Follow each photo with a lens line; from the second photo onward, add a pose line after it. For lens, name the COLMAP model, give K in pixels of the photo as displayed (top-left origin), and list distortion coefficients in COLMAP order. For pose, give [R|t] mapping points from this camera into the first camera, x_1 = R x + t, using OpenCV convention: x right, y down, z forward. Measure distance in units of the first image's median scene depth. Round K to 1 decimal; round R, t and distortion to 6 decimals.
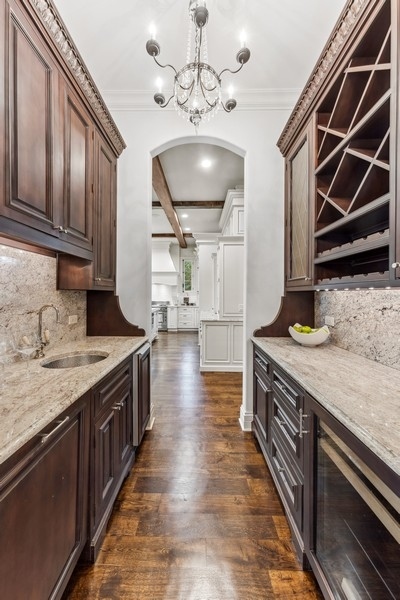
lens RADIAL K [[203.1, 0, 199.5], [0, 203.1, 295.8], [0, 0, 1]] dist [-0.000229, -0.000002]
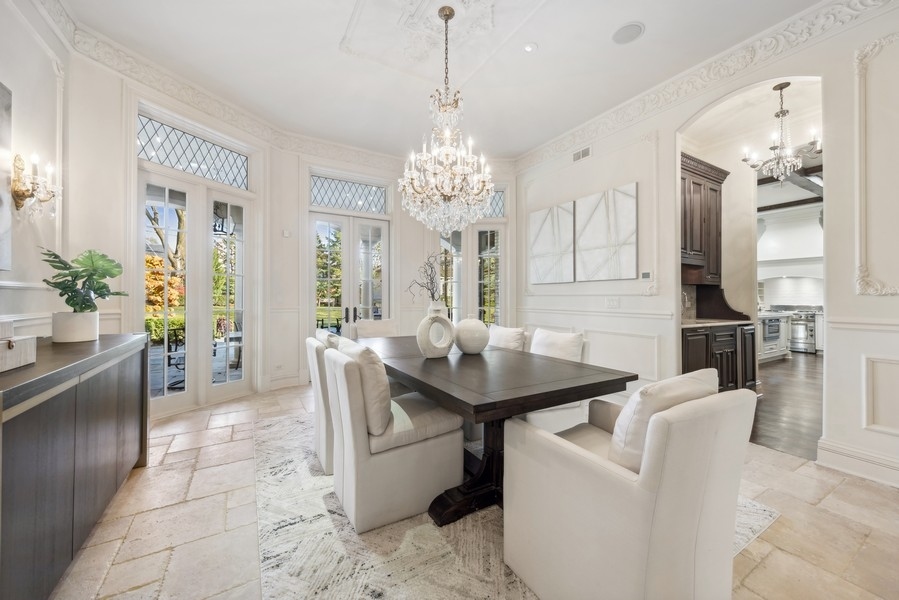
lens RADIAL K [[329.5, 0, 455.0], [0, 329.5, 296.1], [0, 0, 1]] dist [0.000162, 0.000002]
pose [[0.507522, -0.006998, -0.861611, 0.563001], [-0.007156, 0.999898, -0.012336, 0.087771], [0.861609, 0.012427, 0.507420, -1.600785]]
